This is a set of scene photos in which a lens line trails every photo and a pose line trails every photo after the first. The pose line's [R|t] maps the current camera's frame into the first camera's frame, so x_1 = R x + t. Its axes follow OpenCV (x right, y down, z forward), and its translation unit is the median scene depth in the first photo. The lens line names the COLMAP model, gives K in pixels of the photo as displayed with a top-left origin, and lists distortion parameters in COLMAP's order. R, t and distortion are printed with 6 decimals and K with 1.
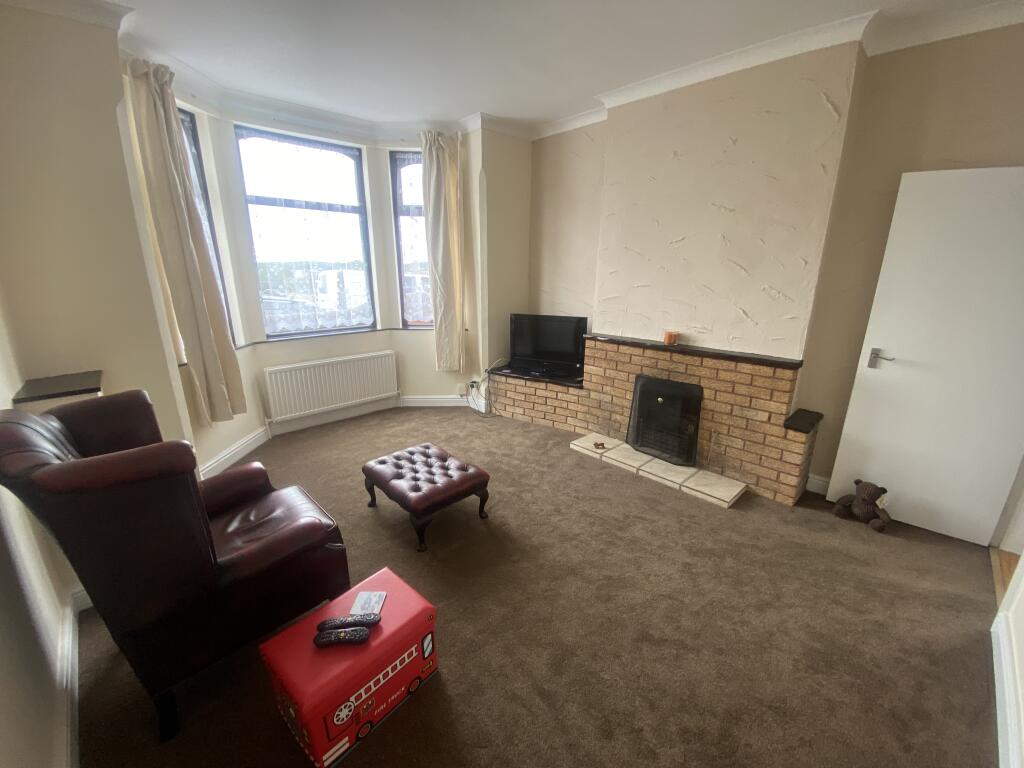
lens RADIAL K [[416.4, 0, 509.7], [0, 416.4, 385.6], [0, 0, 1]] dist [-0.002456, -0.000390]
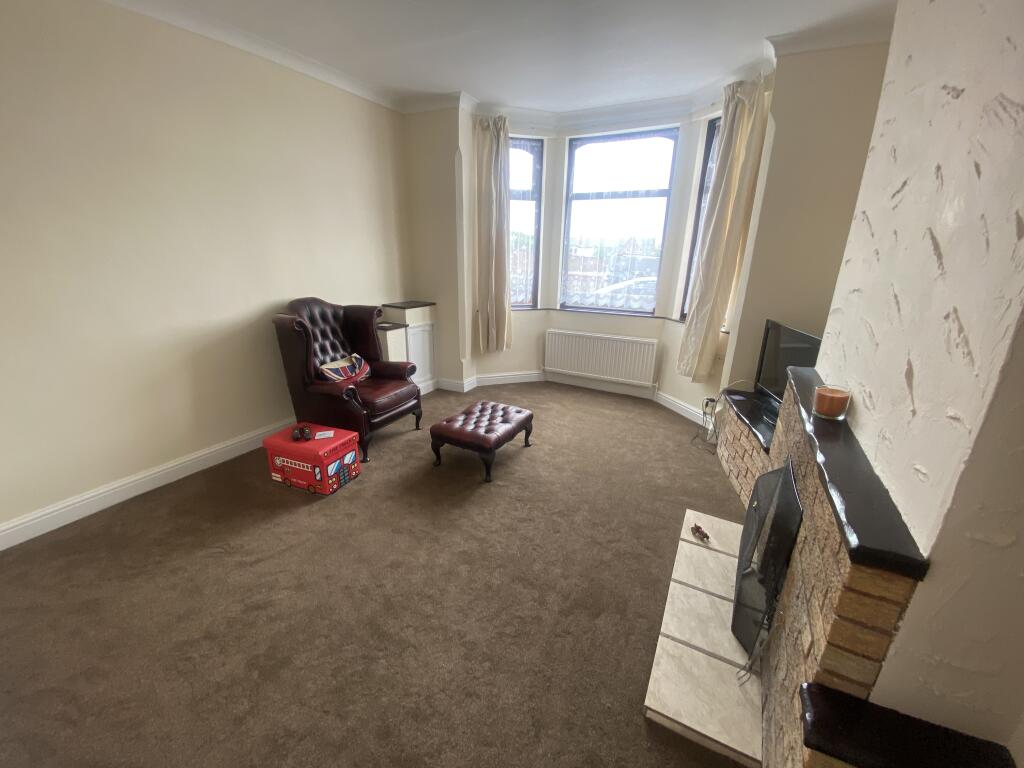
lens RADIAL K [[416.4, 0, 509.7], [0, 416.4, 385.6], [0, 0, 1]] dist [-0.002456, -0.000390]
pose [[0.292397, 0.290177, -0.911209, 0.581871], [-0.277180, 0.937665, 0.209658, -0.105522], [0.915246, 0.191265, 0.354601, 0.426131]]
